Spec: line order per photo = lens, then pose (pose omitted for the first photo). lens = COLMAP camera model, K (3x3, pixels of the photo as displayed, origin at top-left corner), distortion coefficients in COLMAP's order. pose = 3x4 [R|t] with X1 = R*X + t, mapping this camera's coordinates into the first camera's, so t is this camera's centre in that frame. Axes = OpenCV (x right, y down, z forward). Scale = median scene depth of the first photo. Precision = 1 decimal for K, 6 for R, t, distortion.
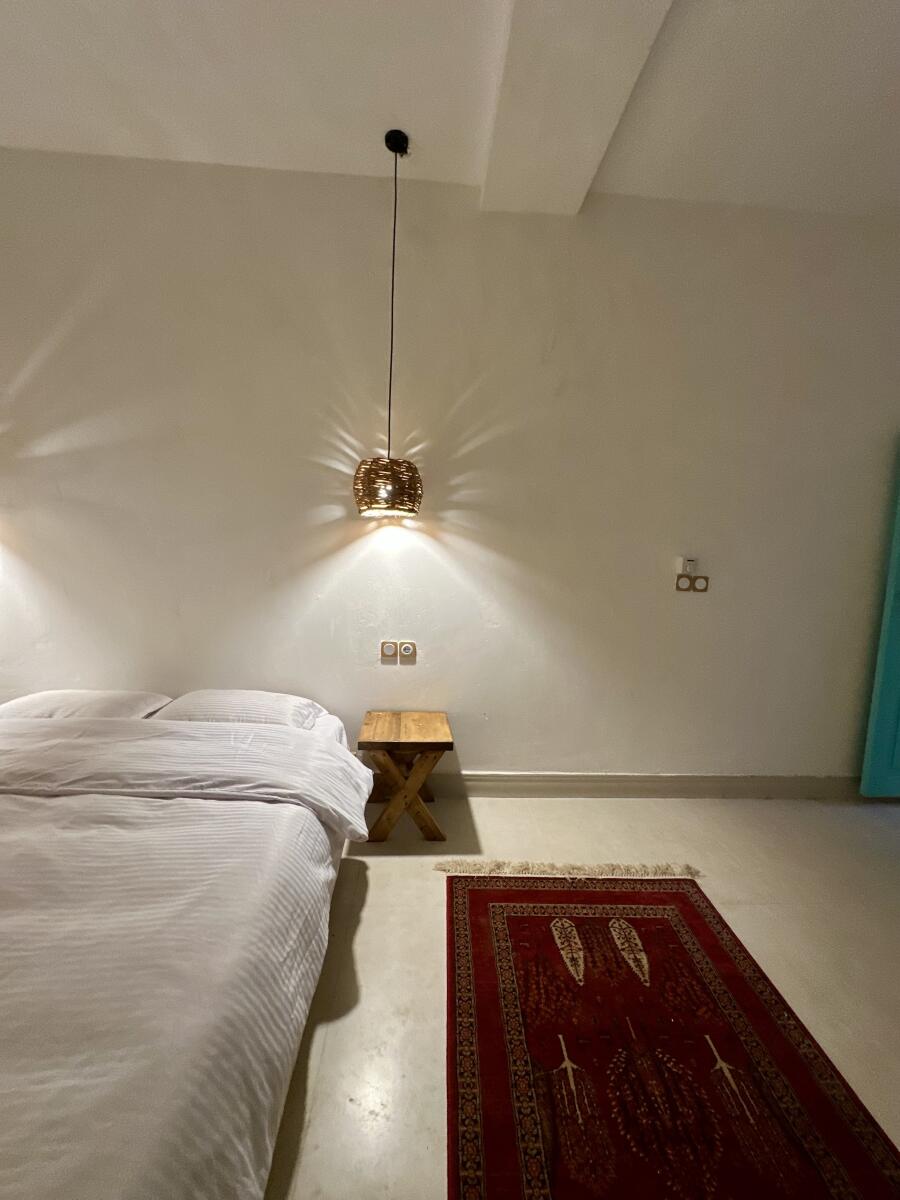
lens RADIAL K [[474.1, 0, 451.5], [0, 474.1, 597.8], [0, 0, 1]] dist [0.002078, 0.000712]
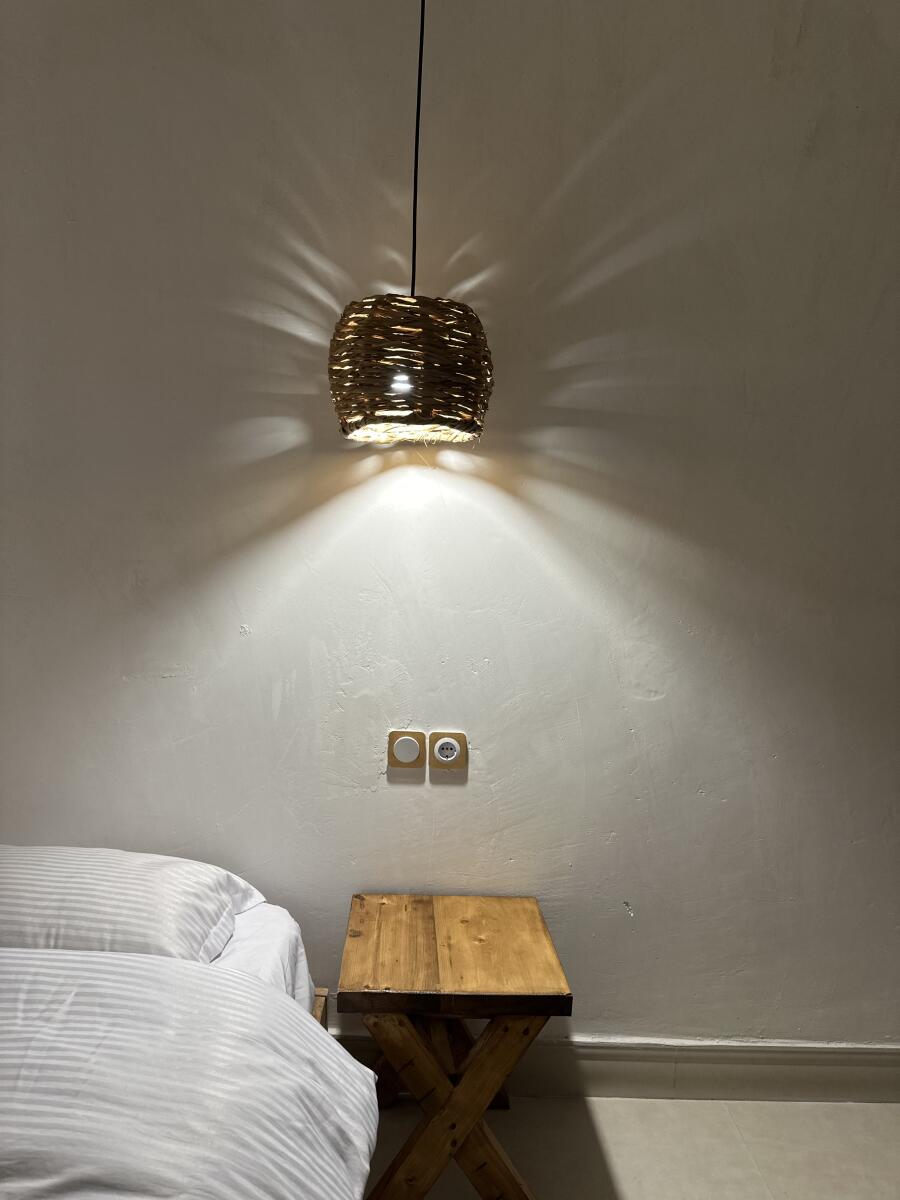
lens RADIAL K [[839.1, 0, 452.2], [0, 839.1, 598.0], [0, 0, 1]] dist [0.051538, -0.050749]
pose [[0.999377, 0.001496, -0.035274, -0.067481], [-0.001901, 0.999933, -0.011435, -0.023138], [0.035255, 0.011495, 0.999312, 0.250023]]
